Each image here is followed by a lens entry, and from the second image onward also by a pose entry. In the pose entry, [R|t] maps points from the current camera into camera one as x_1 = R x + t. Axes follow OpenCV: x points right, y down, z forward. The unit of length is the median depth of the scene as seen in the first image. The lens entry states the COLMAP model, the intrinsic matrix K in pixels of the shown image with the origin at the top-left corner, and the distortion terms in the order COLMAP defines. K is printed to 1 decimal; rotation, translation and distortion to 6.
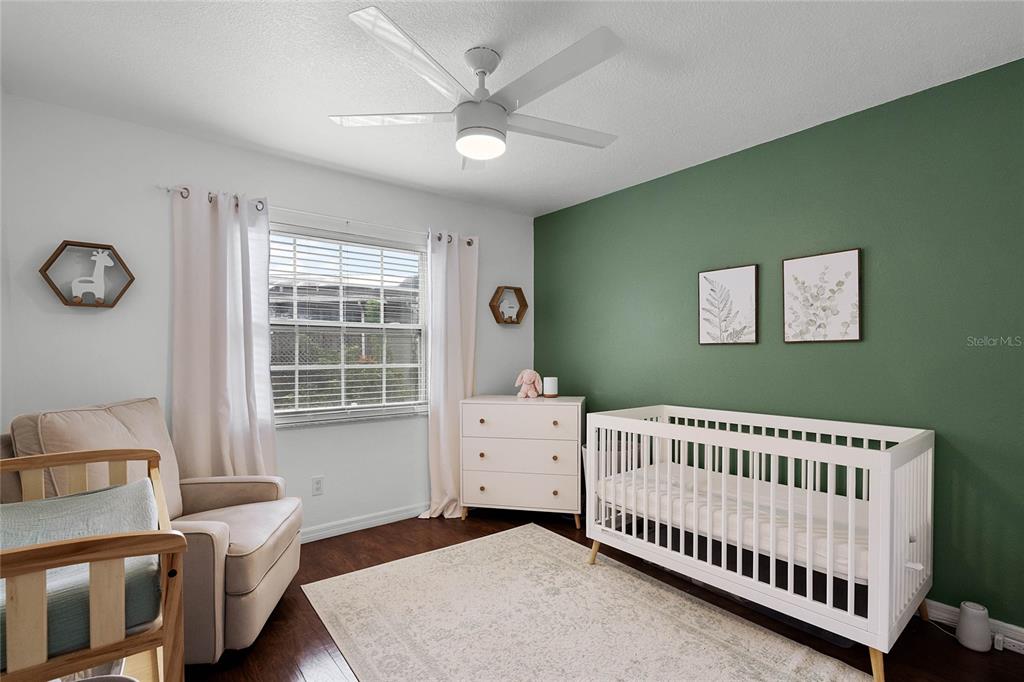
lens RADIAL K [[475.4, 0, 512.9], [0, 475.4, 349.0], [0, 0, 1]] dist [-0.001503, 0.000027]
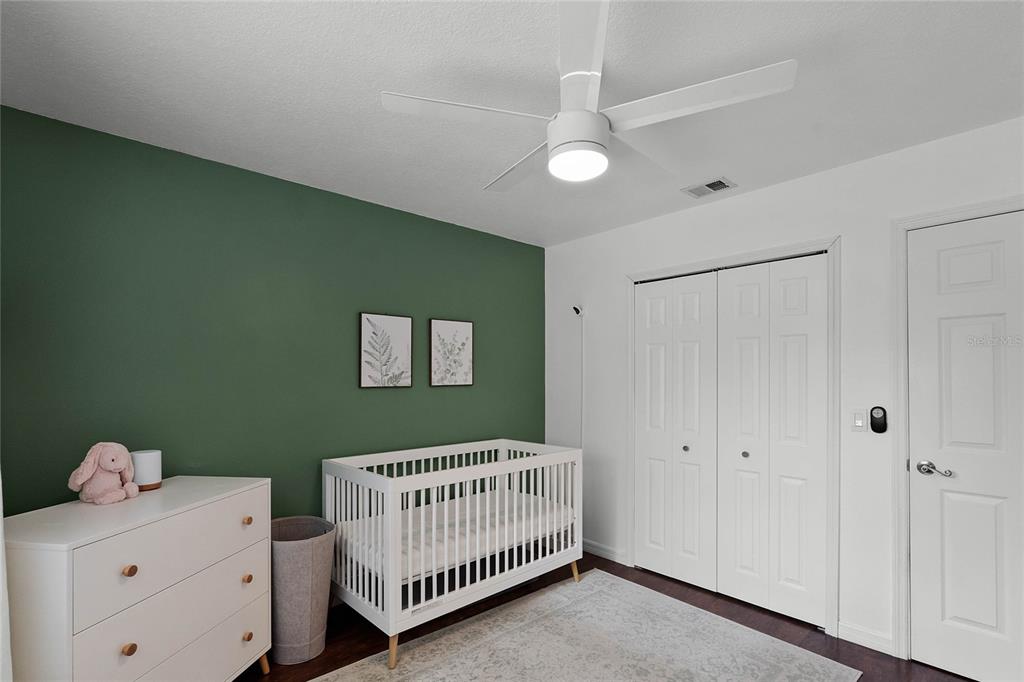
lens RADIAL K [[475.4, 0, 514.2], [0, 475.4, 375.9], [0, 0, 1]] dist [-0.001503, 0.000027]
pose [[-0.055827, 0.015313, 0.998323, -0.667484], [0.003264, 0.999880, -0.015154, -0.021901], [-0.998435, 0.002413, -0.055870, 0.872196]]
